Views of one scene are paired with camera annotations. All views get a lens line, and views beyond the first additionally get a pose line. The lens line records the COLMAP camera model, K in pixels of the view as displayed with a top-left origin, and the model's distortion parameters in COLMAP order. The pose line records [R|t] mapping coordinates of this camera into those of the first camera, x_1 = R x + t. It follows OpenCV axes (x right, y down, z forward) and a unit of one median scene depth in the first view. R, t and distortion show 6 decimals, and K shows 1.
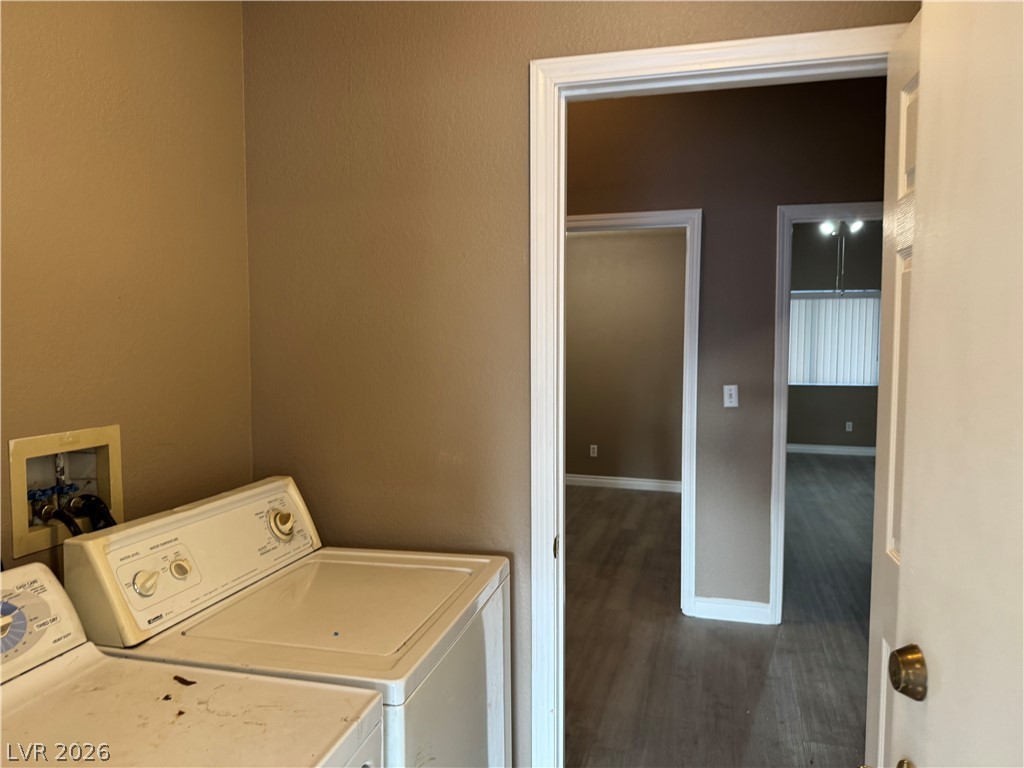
lens RADIAL K [[714.3, 0, 512.7], [0, 714.3, 373.1], [0, 0, 1]] dist [0.041326, -0.058884]
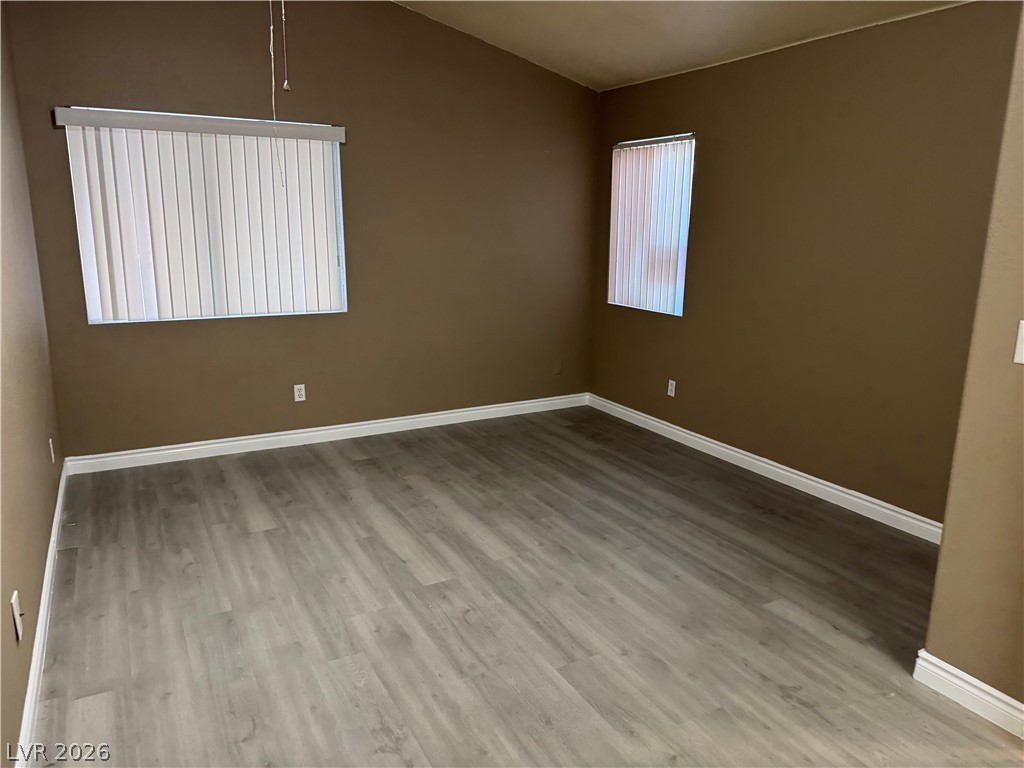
lens RADIAL K [[714.3, 0, 523.5], [0, 714.3, 358.6], [0, 0, 1]] dist [0.041326, -0.058884]
pose [[0.695114, -0.139364, 0.705261, 0.361669], [0.035481, 0.986485, 0.159965, -0.045167], [-0.718023, -0.086171, 0.690665, 0.874350]]
